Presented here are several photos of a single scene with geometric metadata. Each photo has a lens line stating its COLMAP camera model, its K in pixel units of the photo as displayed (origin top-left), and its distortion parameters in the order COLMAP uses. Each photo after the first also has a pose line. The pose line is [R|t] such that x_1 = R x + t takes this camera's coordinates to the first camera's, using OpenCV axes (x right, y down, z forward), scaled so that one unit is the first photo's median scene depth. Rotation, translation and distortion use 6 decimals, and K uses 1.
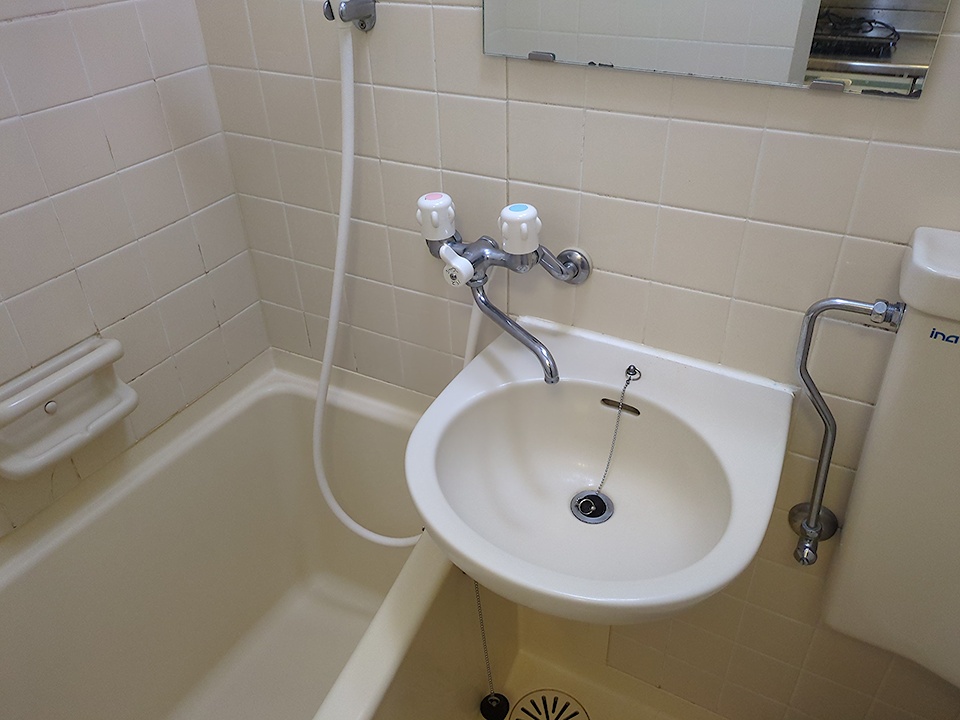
lens RADIAL K [[724.9, 0, 480.0], [0, 724.9, 360.0], [0, 0, 1]] dist [0.061079, -0.051131]
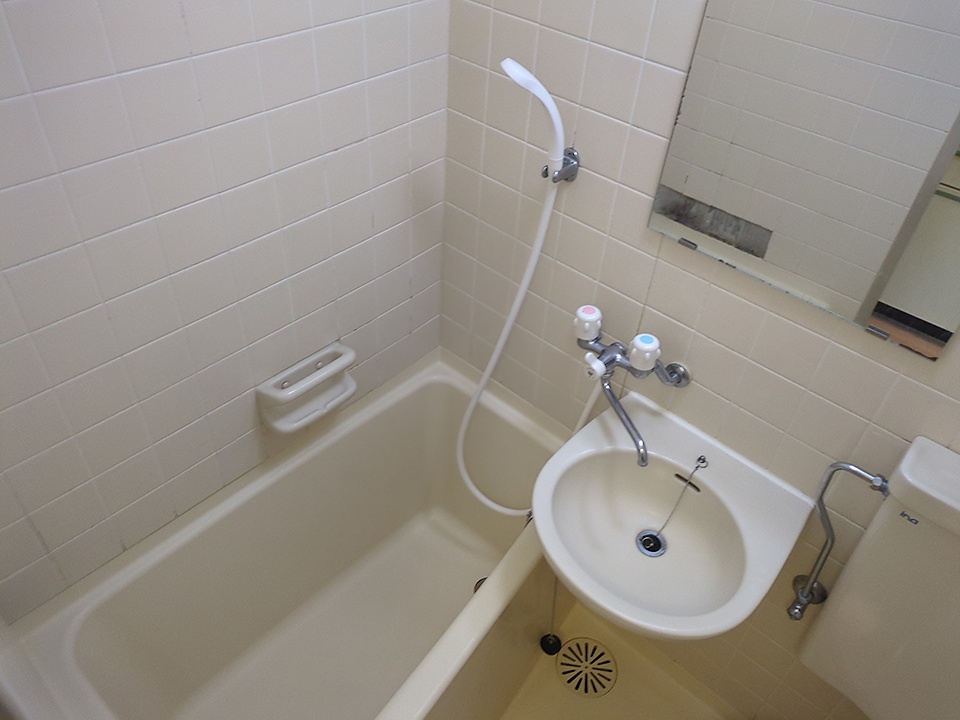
lens RADIAL K [[724.9, 0, 480.0], [0, 724.9, 360.0], [0, 0, 1]] dist [0.061079, -0.051131]
pose [[0.969269, 0.214833, -0.119848, -0.078270], [-0.197667, 0.970158, 0.140430, -0.283473], [0.146441, -0.112424, 0.982810, -0.420705]]
